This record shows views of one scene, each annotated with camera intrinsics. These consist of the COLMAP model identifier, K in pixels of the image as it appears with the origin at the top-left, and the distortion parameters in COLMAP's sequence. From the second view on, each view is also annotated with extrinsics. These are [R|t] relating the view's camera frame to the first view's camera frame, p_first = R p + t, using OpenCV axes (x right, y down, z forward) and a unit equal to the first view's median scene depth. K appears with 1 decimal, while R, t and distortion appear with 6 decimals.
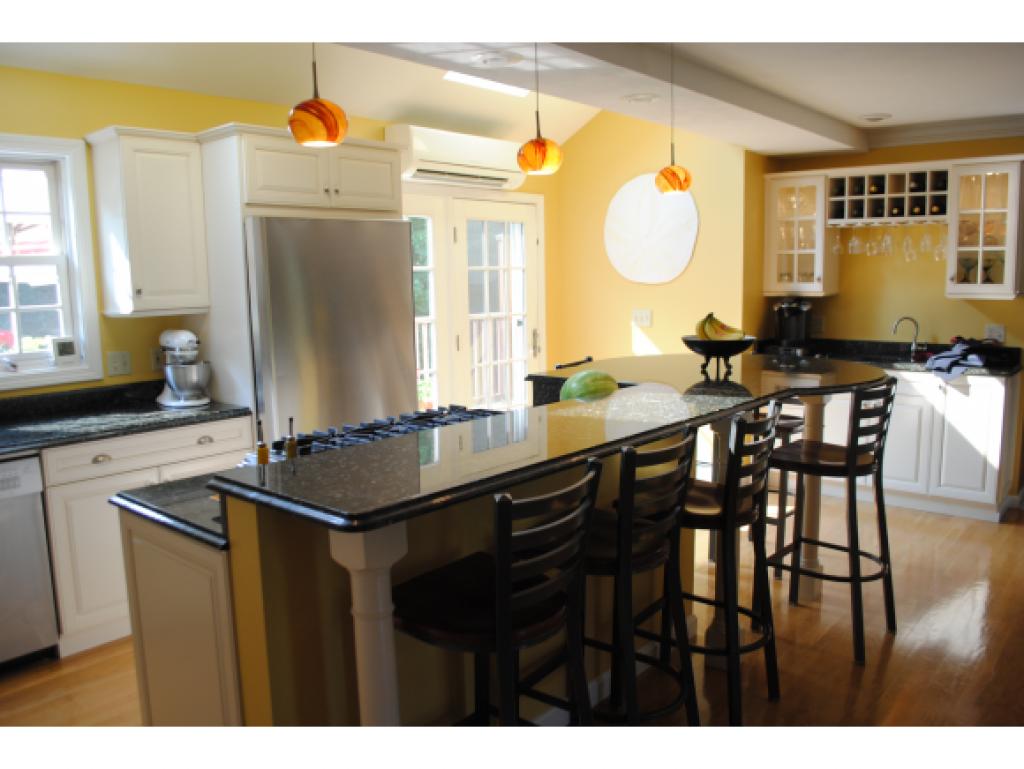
lens RADIAL K [[1002.6, 0, 512.0], [0, 1002.6, 384.5], [0, 0, 1]] dist [-0.018590, -0.006295]
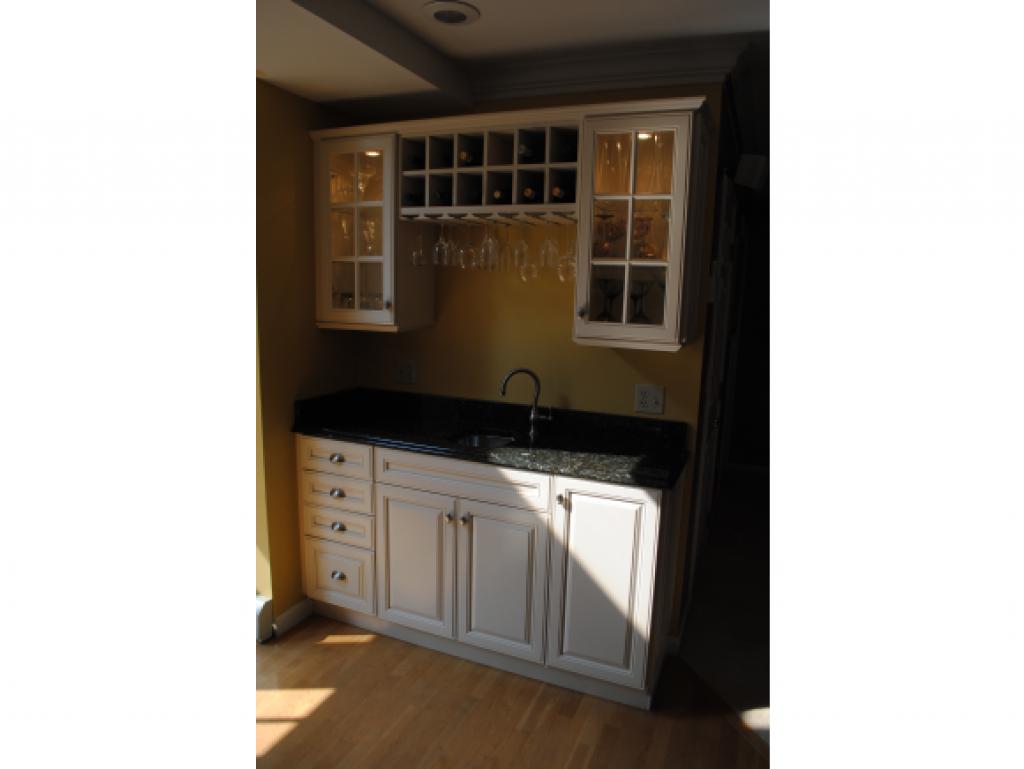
lens RADIAL K [[814.2, 0, 512.0], [0, 814.2, 384.5], [0, 0, 1]] dist [-0.091862, 0.004042]
pose [[0.960959, 0.011512, 0.276452, 0.262948], [-0.013249, 0.999902, 0.004414, -0.063657], [-0.276374, -0.007904, 0.961018, 0.539478]]
